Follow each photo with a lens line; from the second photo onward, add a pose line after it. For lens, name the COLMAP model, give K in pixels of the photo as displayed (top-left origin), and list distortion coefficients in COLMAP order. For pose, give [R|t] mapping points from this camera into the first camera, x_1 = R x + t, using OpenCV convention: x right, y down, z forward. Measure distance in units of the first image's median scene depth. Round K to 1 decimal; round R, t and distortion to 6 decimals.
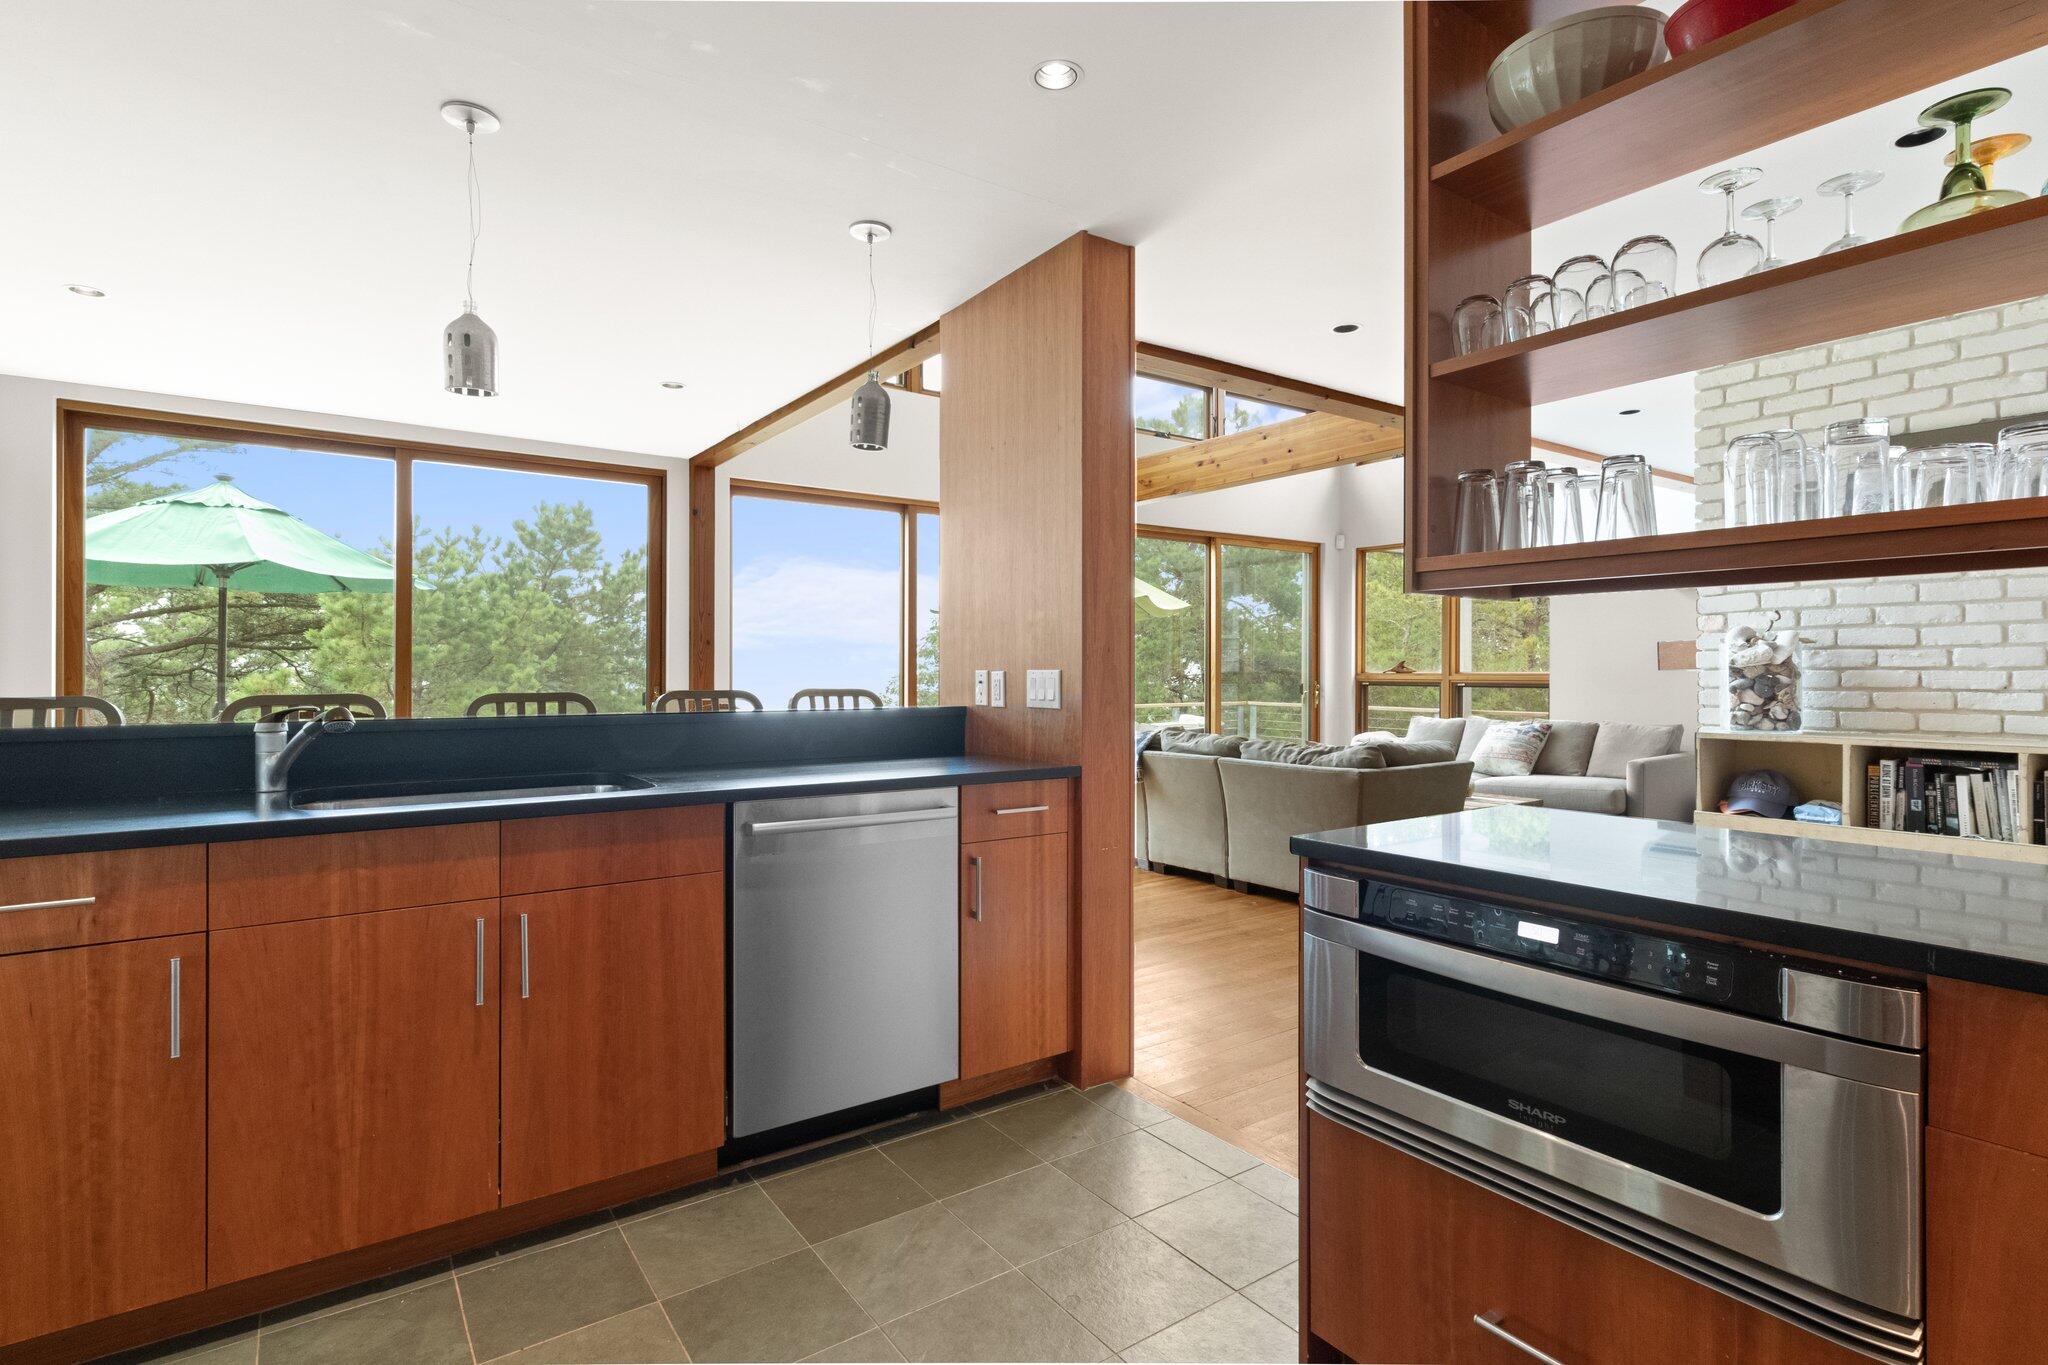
lens RADIAL K [[1018.3, 0, 996.8], [0, 1018.3, 676.1], [0, 0, 1]] dist [0.005342, -0.002399]
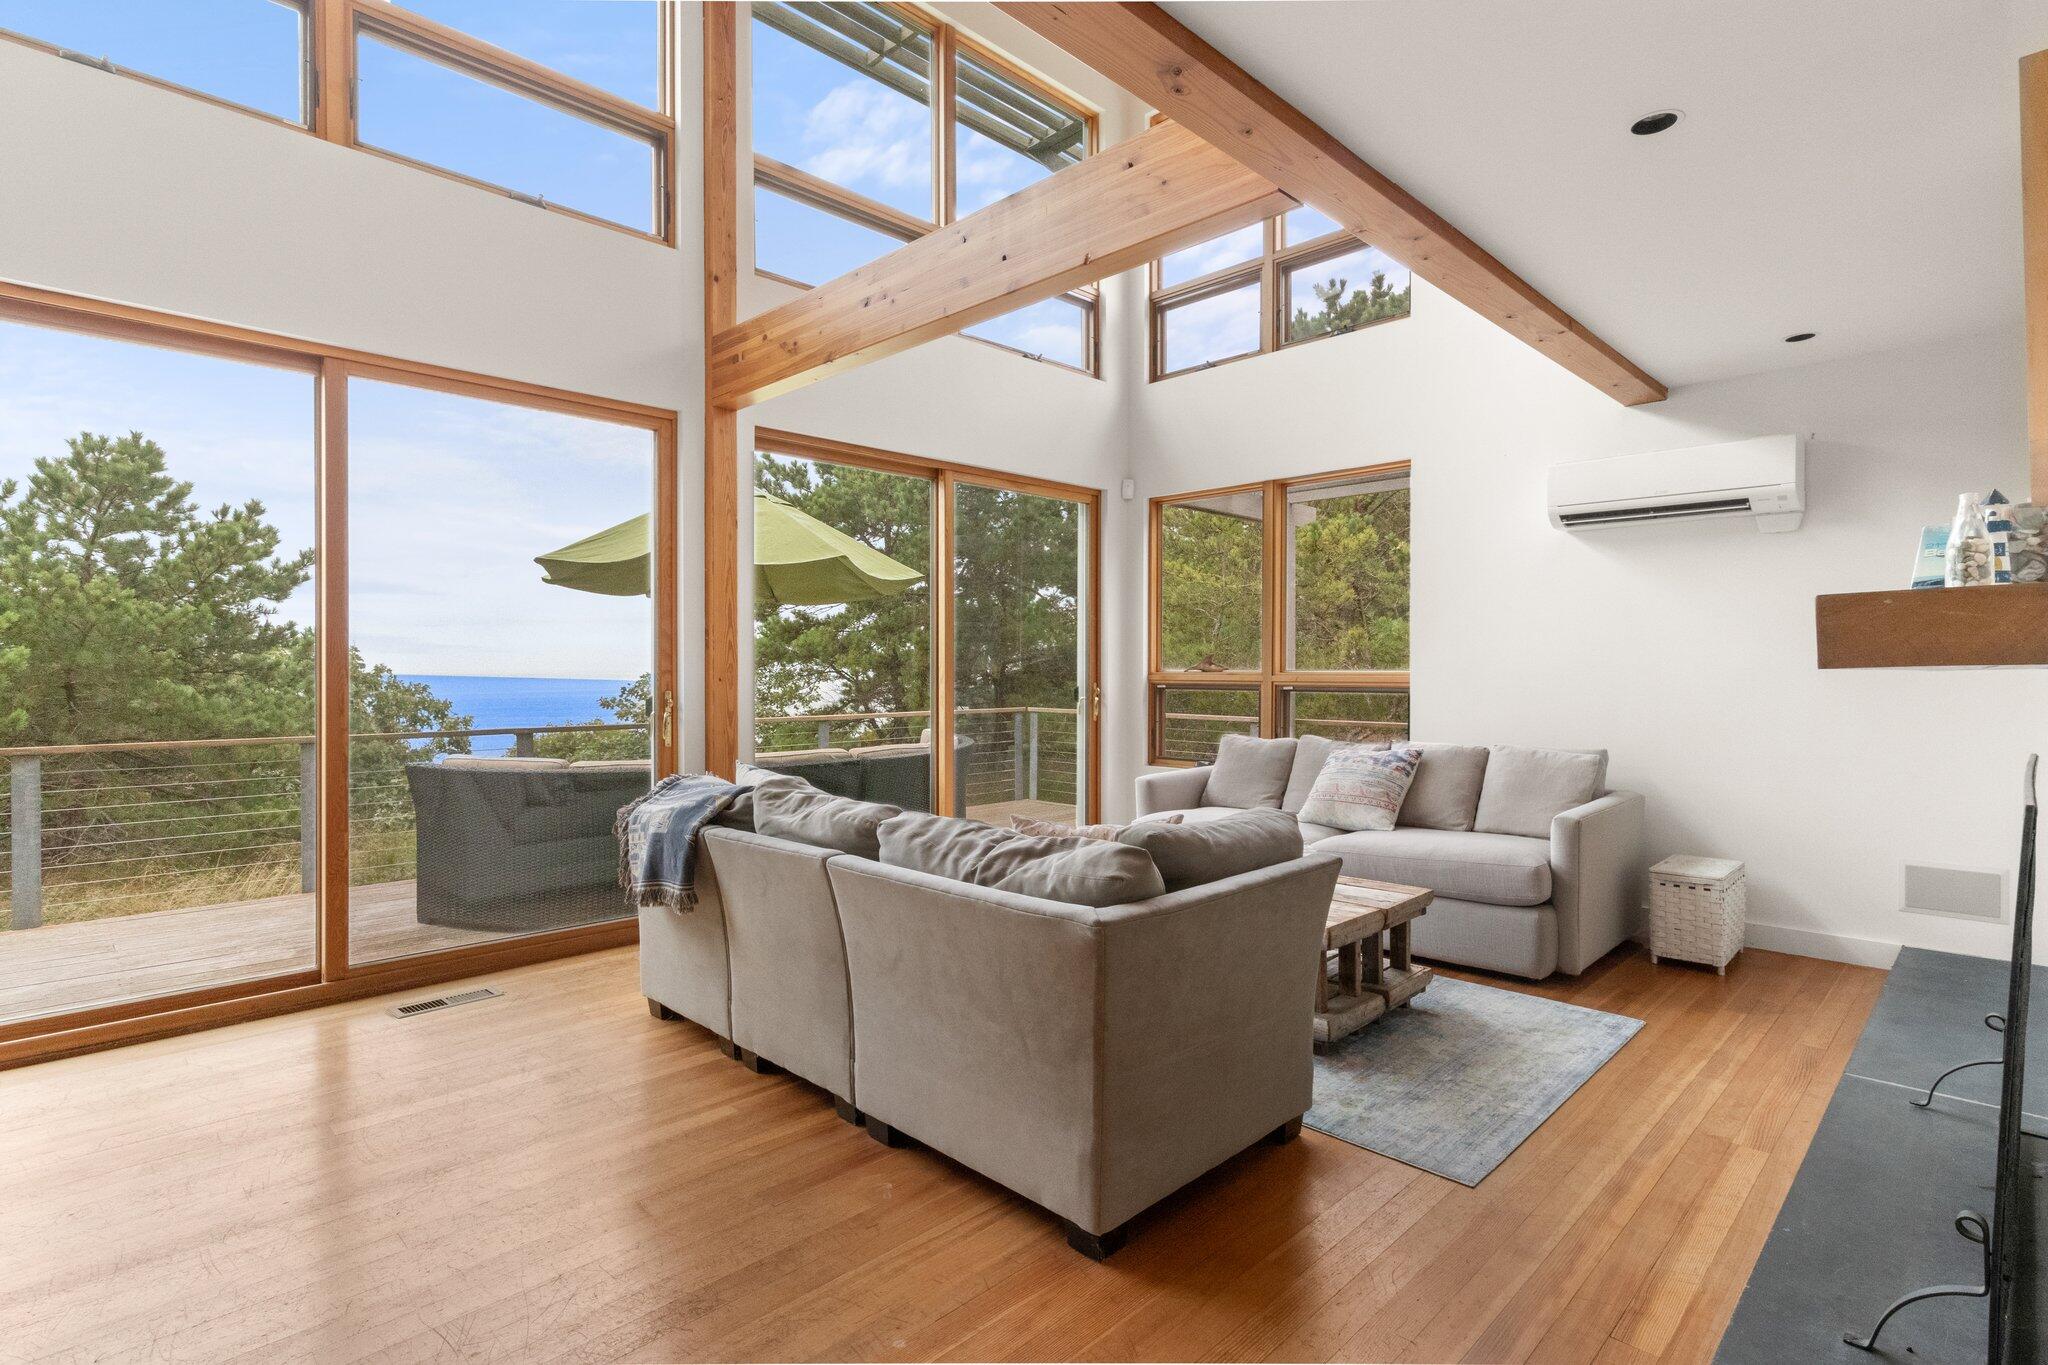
lens RADIAL K [[1018.3, 0, 1016.6], [0, 1018.3, 676.2], [0, 0, 1]] dist [0.005342, -0.002399]
pose [[0.982737, -0.001679, 0.184999, 0.166544], [0.001083, 0.999994, 0.003326, -0.002996], [-0.185004, -0.003068, 0.982733, 0.405133]]
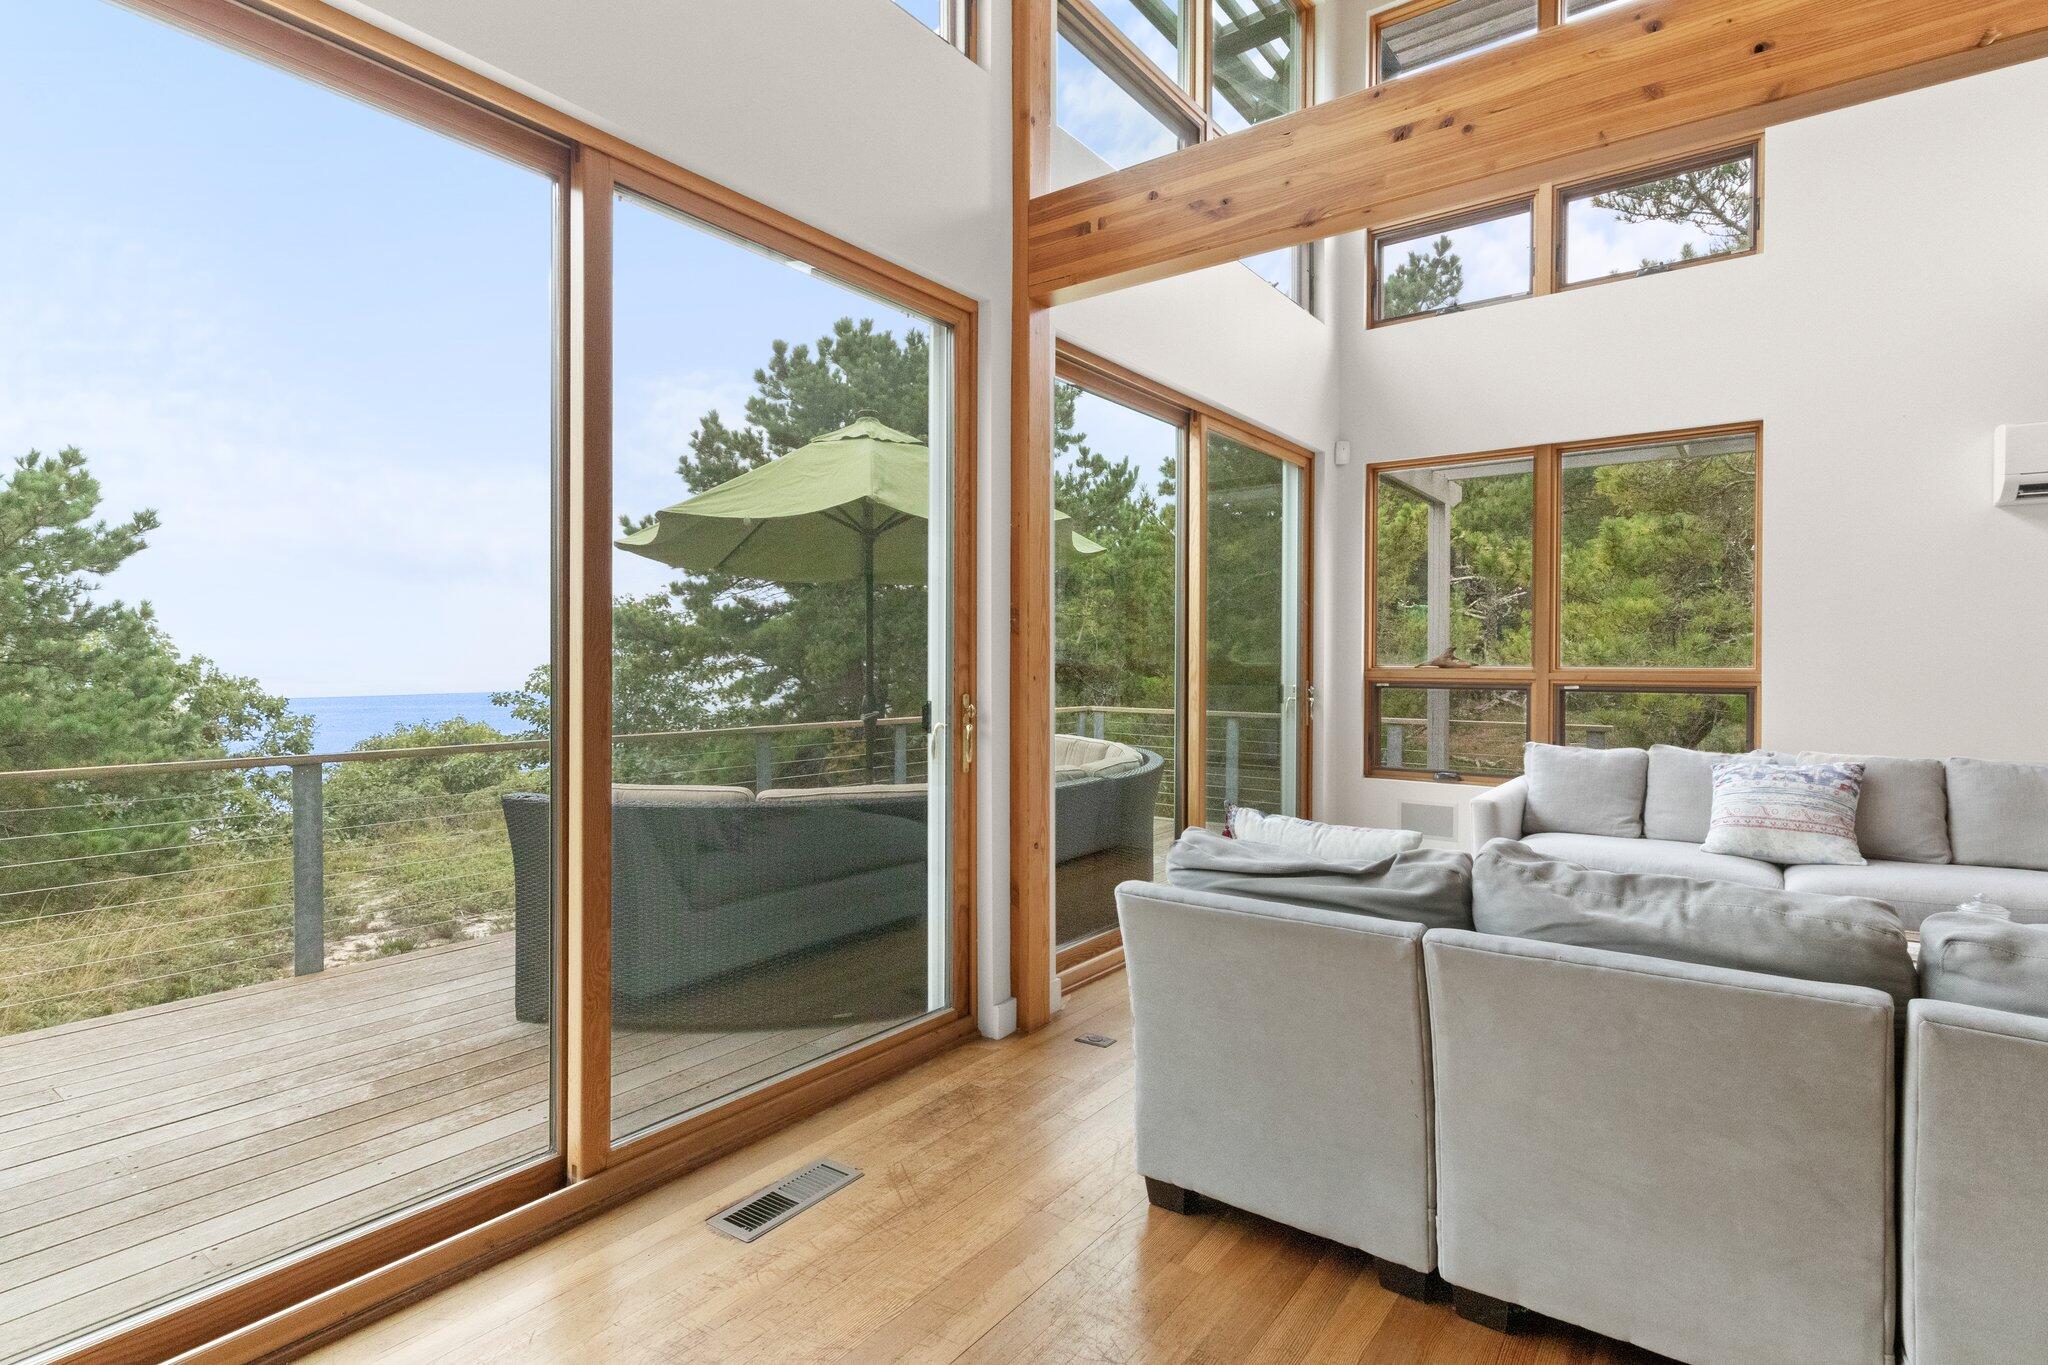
lens RADIAL K [[1018.3, 0, 1017.6], [0, 1018.3, 667.3], [0, 0, 1]] dist [0.005342, -0.002399]
pose [[0.941875, 0.002084, 0.335958, -0.065083], [-0.002468, 0.999997, 0.000714, -0.003944], [-0.335955, -0.001501, 0.941877, 0.642449]]
